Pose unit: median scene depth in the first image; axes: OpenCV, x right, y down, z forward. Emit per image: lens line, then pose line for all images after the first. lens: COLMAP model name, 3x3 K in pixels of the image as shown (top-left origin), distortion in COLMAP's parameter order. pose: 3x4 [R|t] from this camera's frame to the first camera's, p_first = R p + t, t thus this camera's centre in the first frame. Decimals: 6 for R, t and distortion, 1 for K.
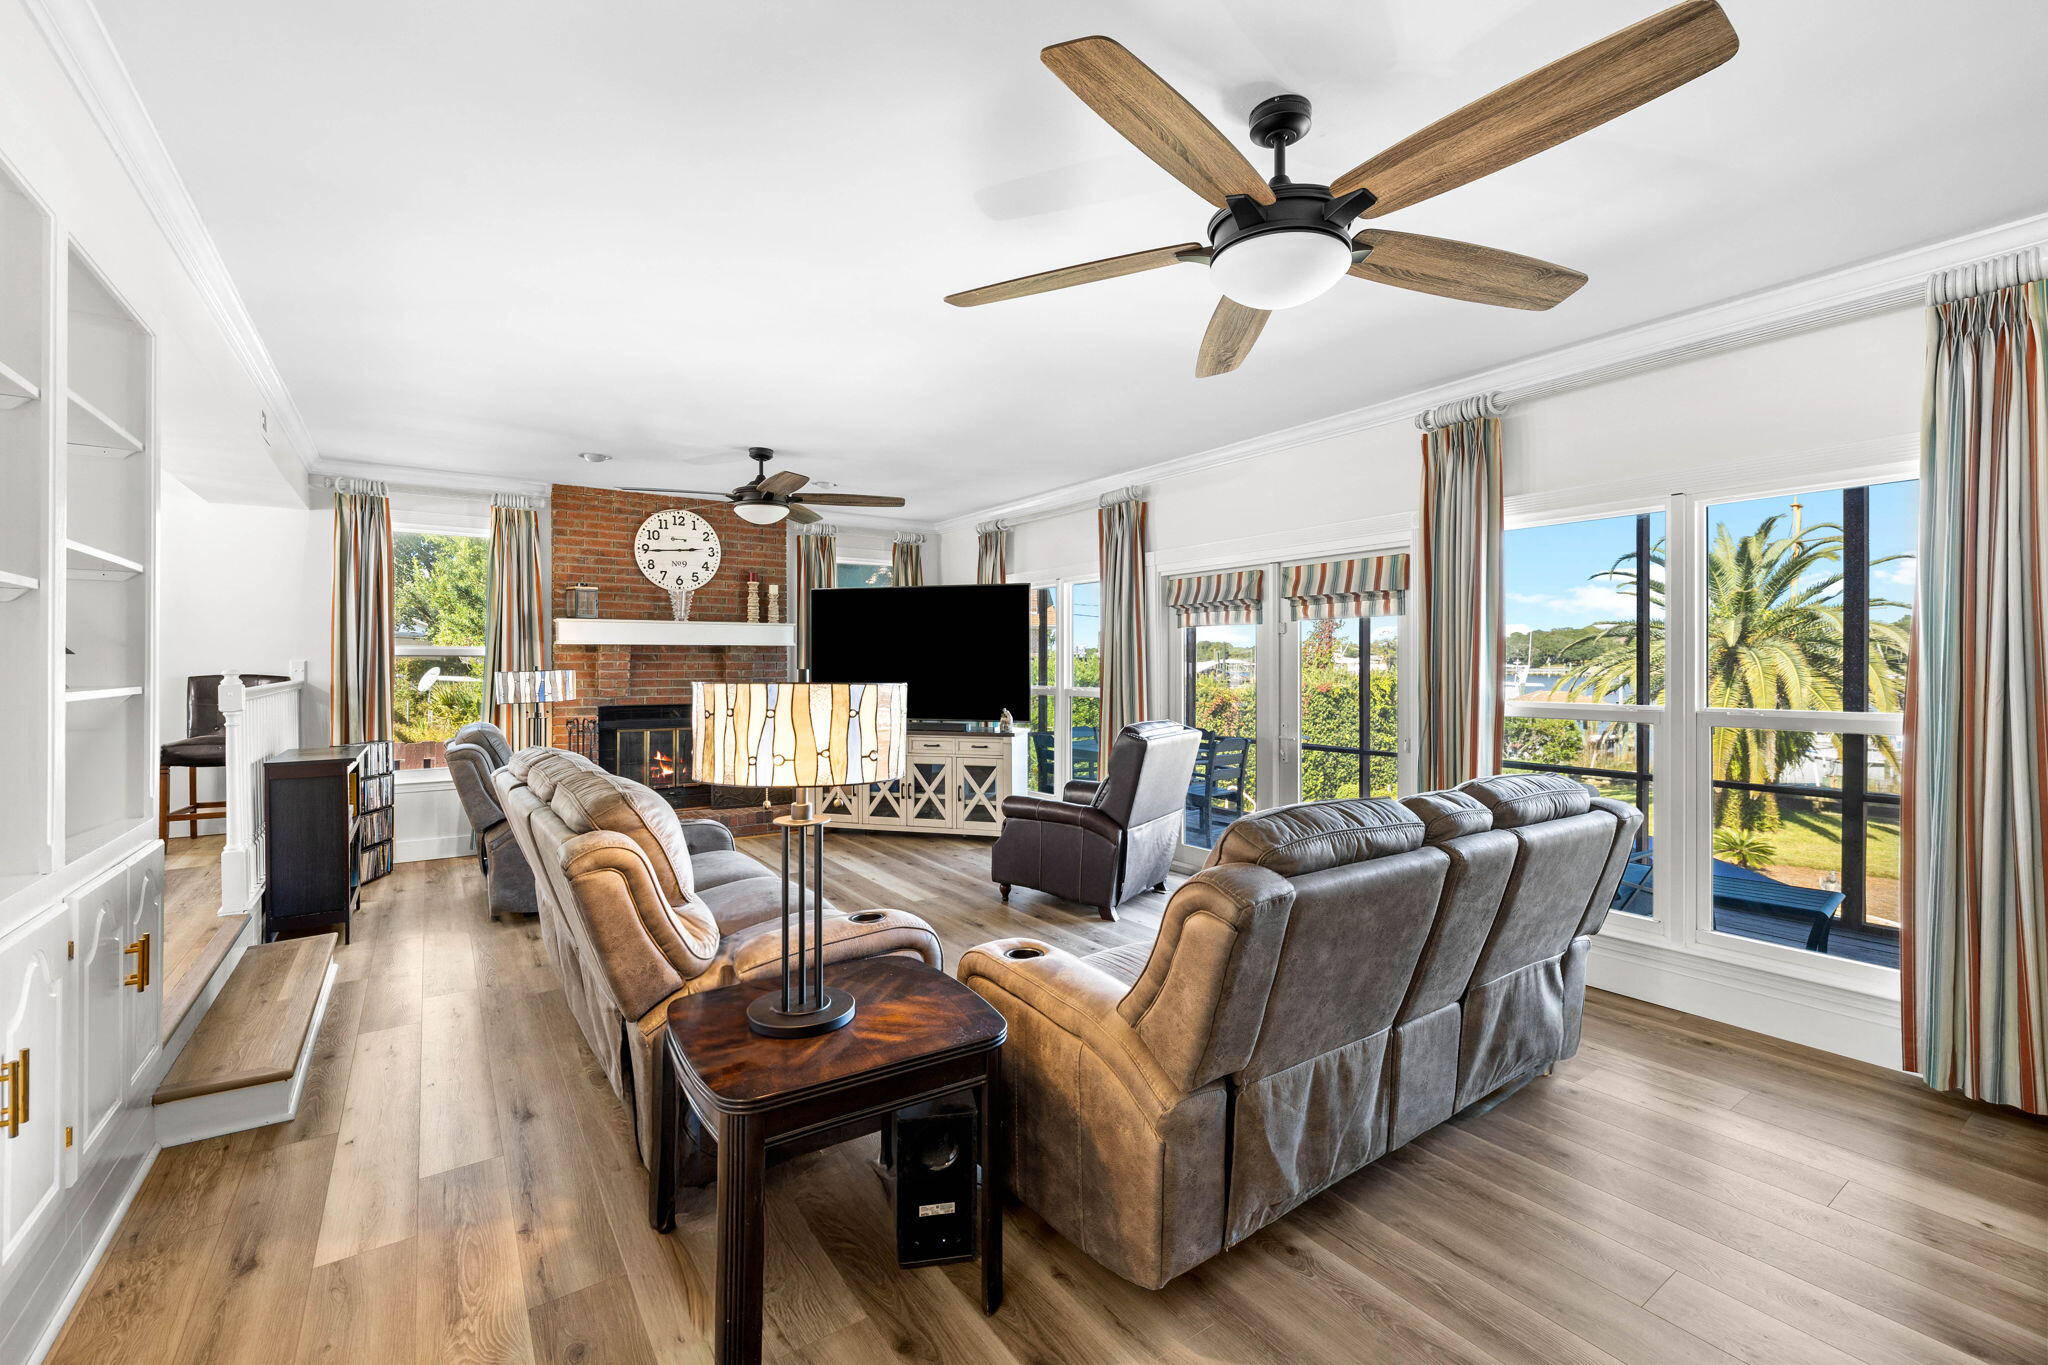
lens RADIAL K [[868.8, 0, 1029.3], [0, 868.8, 664.1], [0, 0, 1]] dist [0.001530, 0.000178]
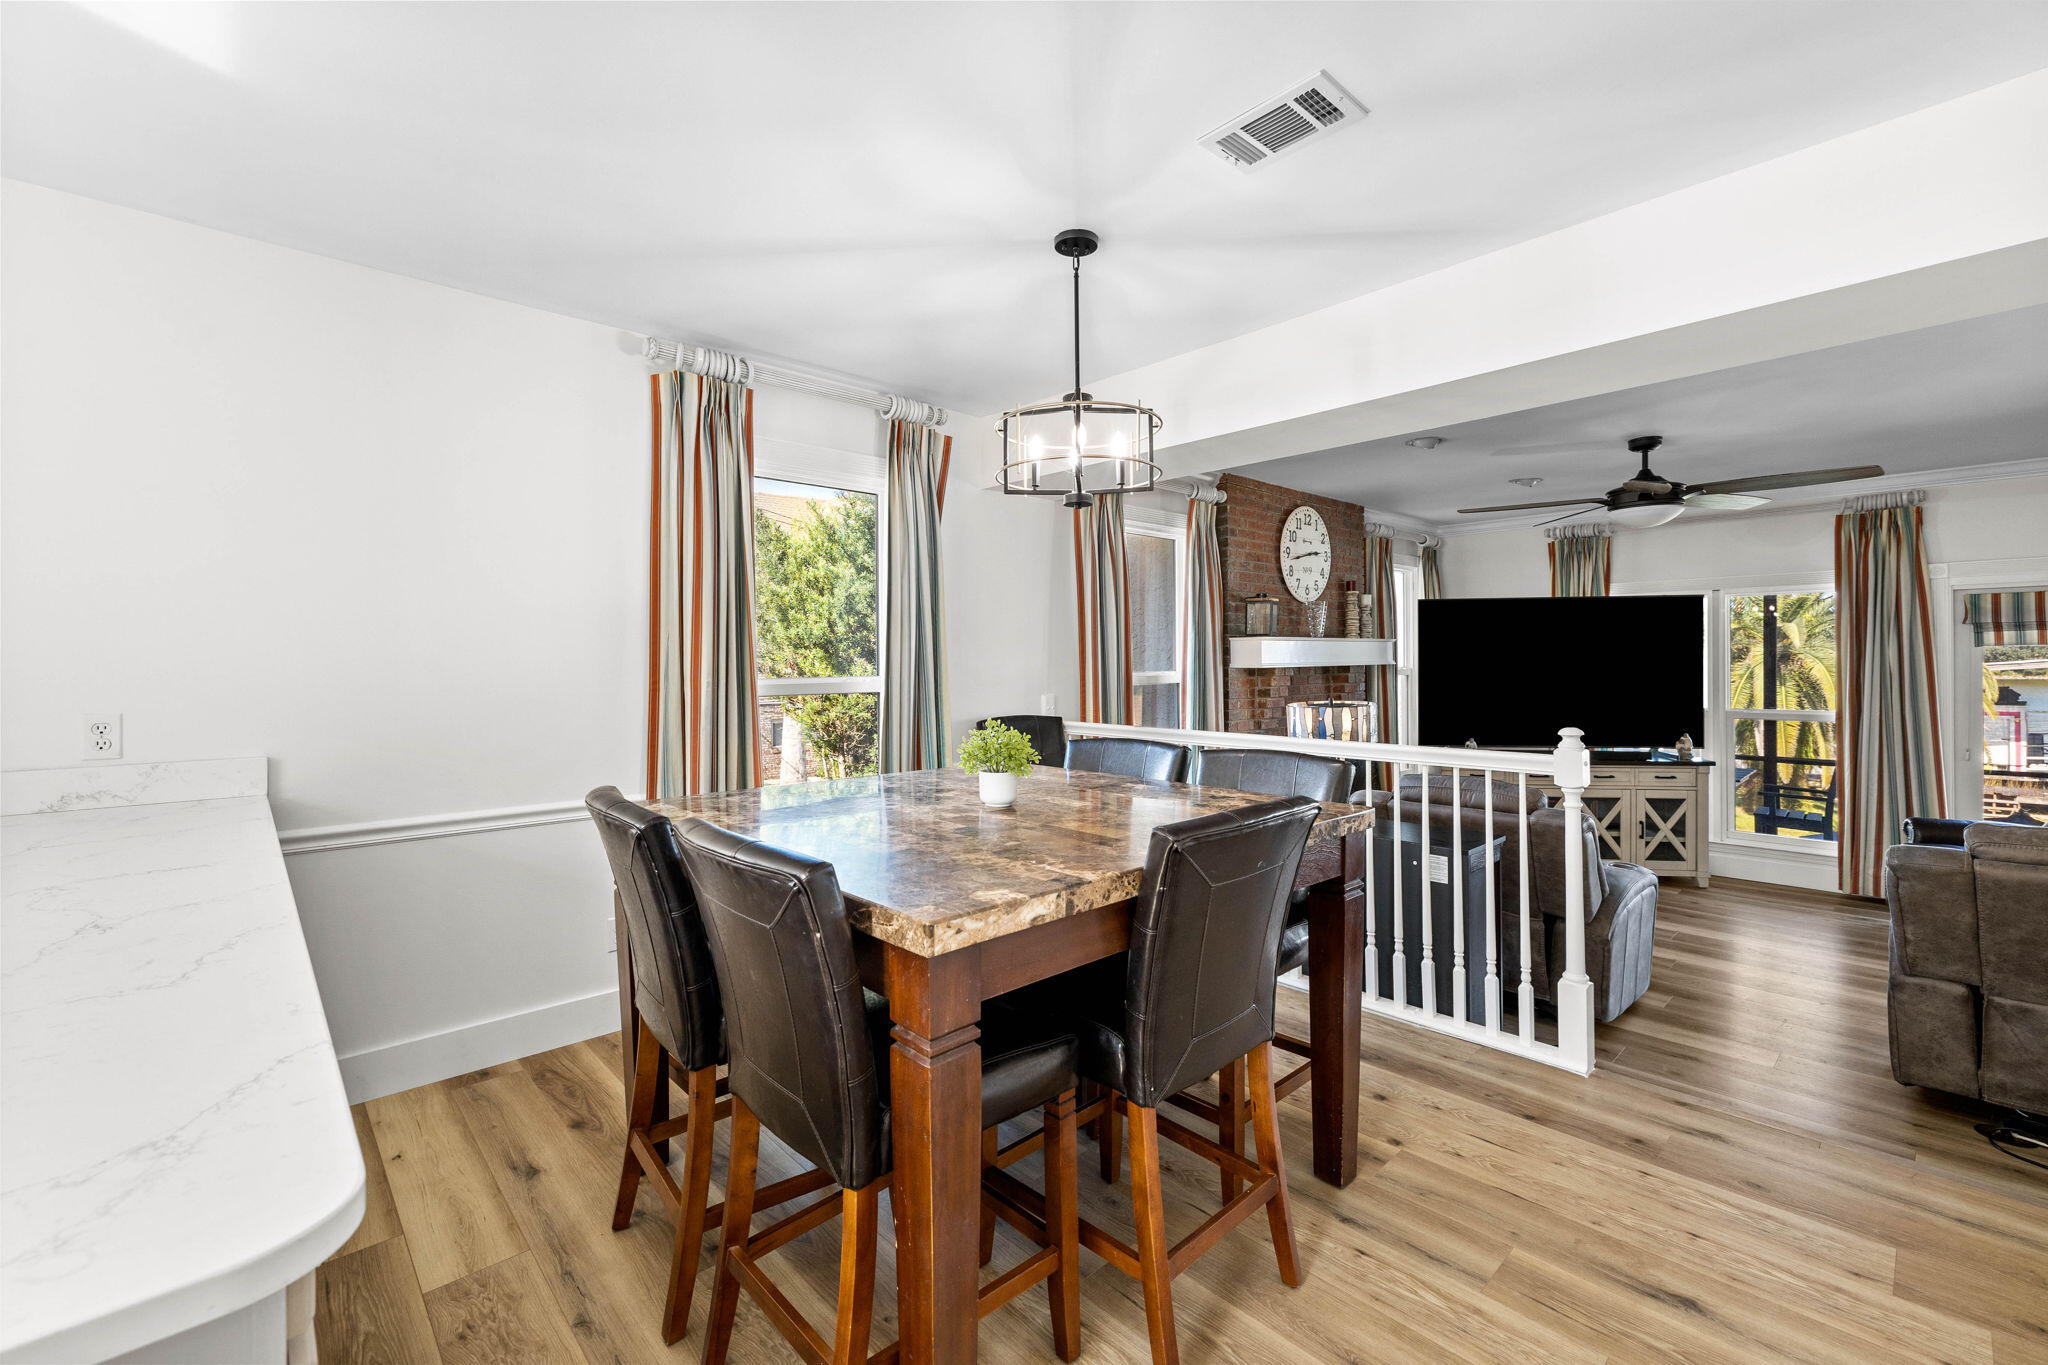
lens RADIAL K [[855.6, 0, 1018.3], [0, 855.6, 662.0], [0, 0, 1]] dist [-0.000061, -0.000057]
pose [[0.989943, -0.008743, 0.141196, -0.834932], [0.008504, 0.999961, 0.002297, -0.031154], [-0.141211, -0.001073, 0.989979, 0.218596]]
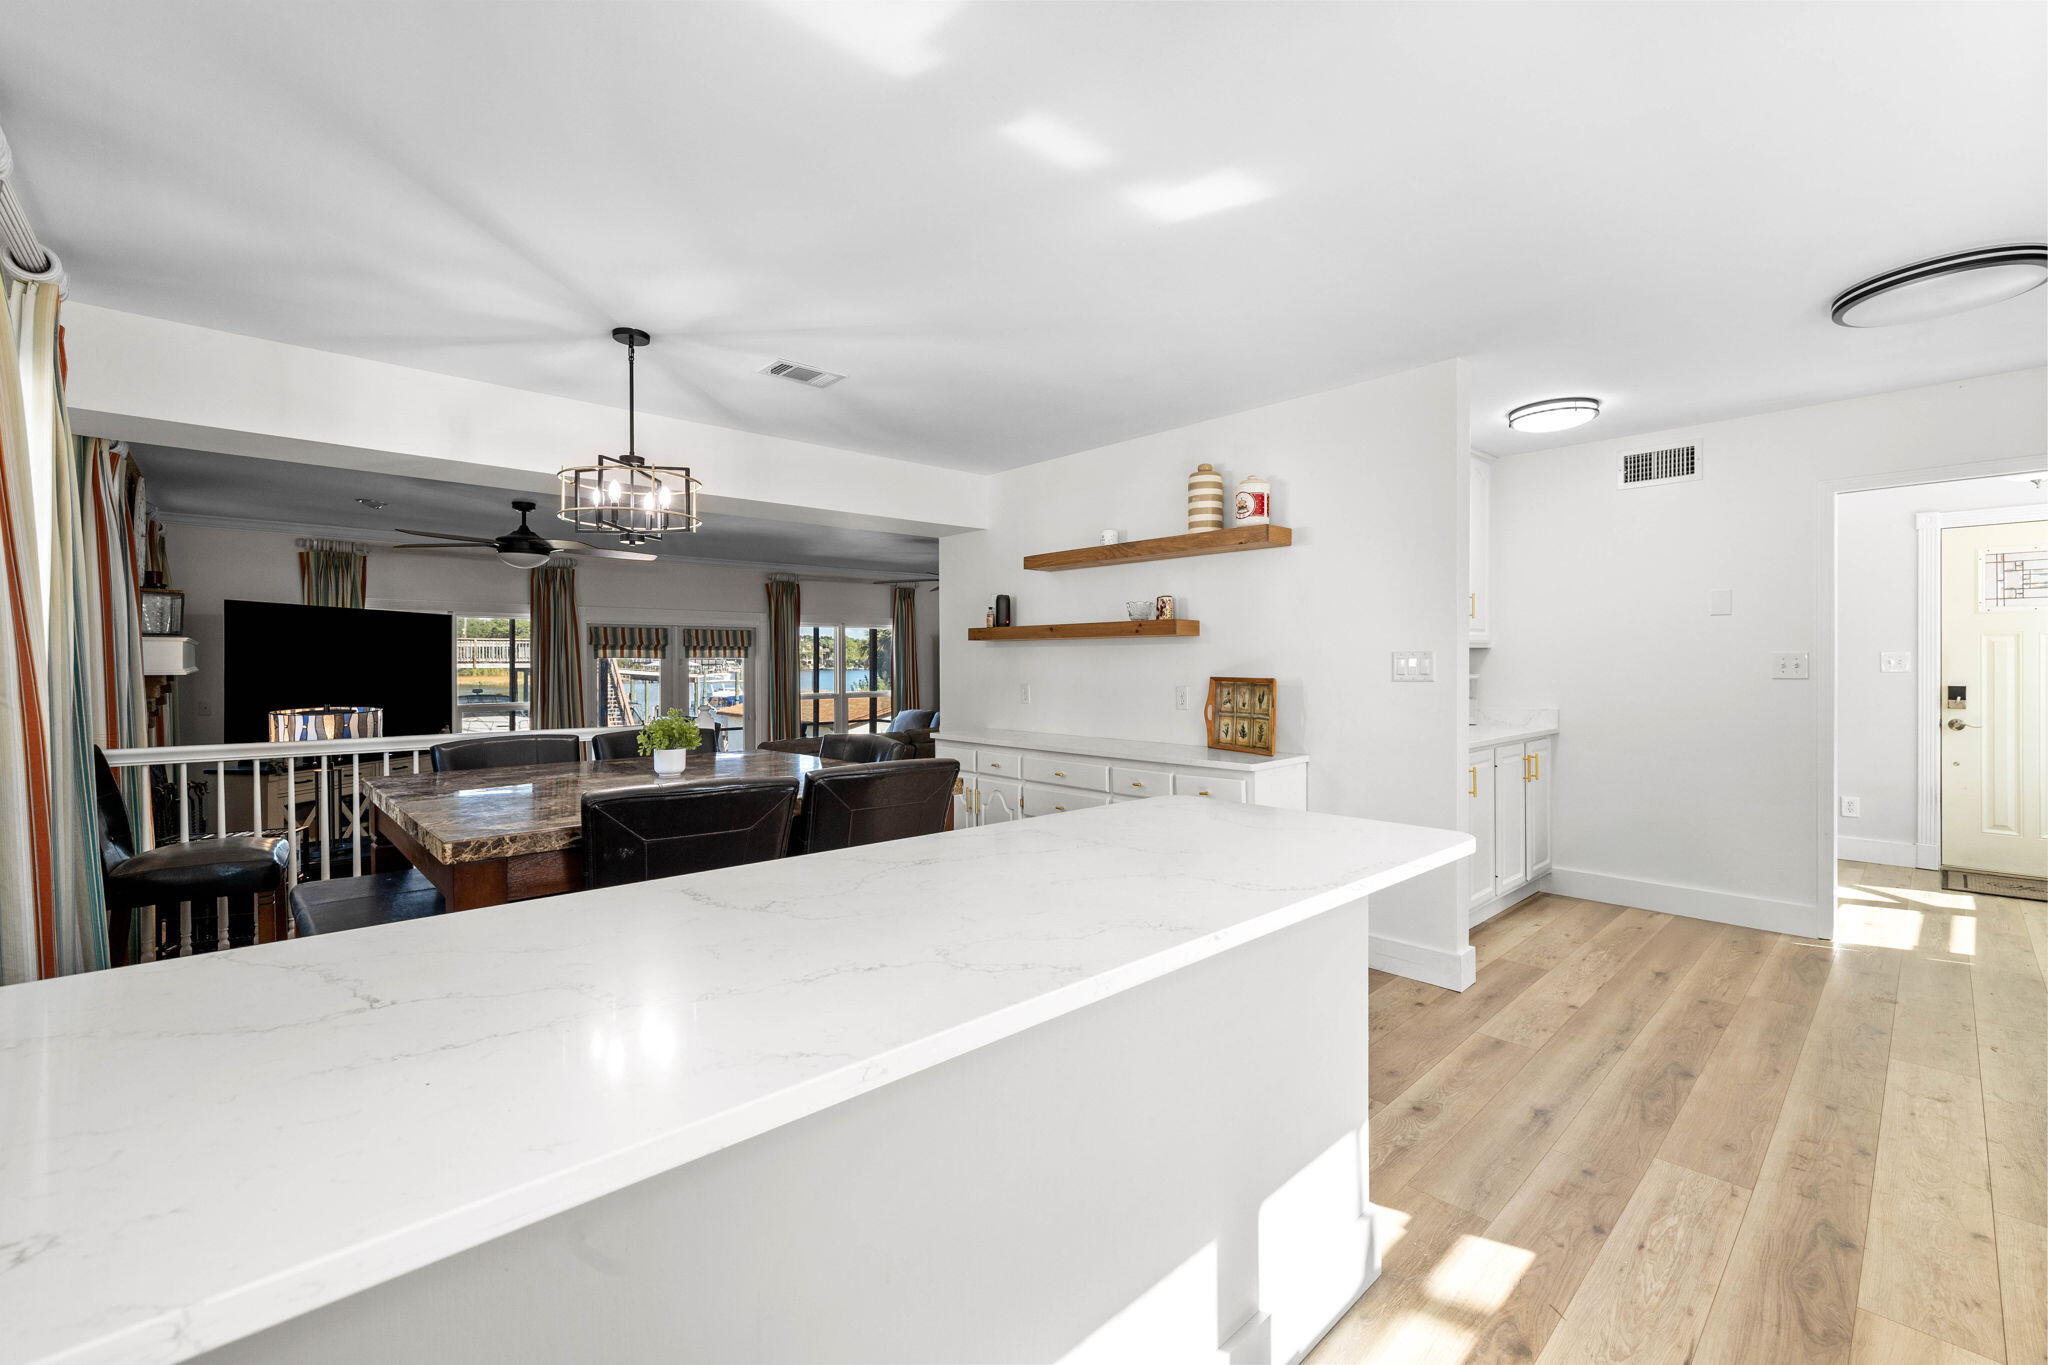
lens RADIAL K [[855.6, 0, 1018.3], [0, 855.6, 662.0], [0, 0, 1]] dist [-0.000061, -0.000057]
pose [[-0.145127, -0.001794, 0.989411, -1.229454], [-0.000139, 0.999998, 0.001793, -0.033110], [-0.989413, 0.000123, -0.145127, 0.426399]]
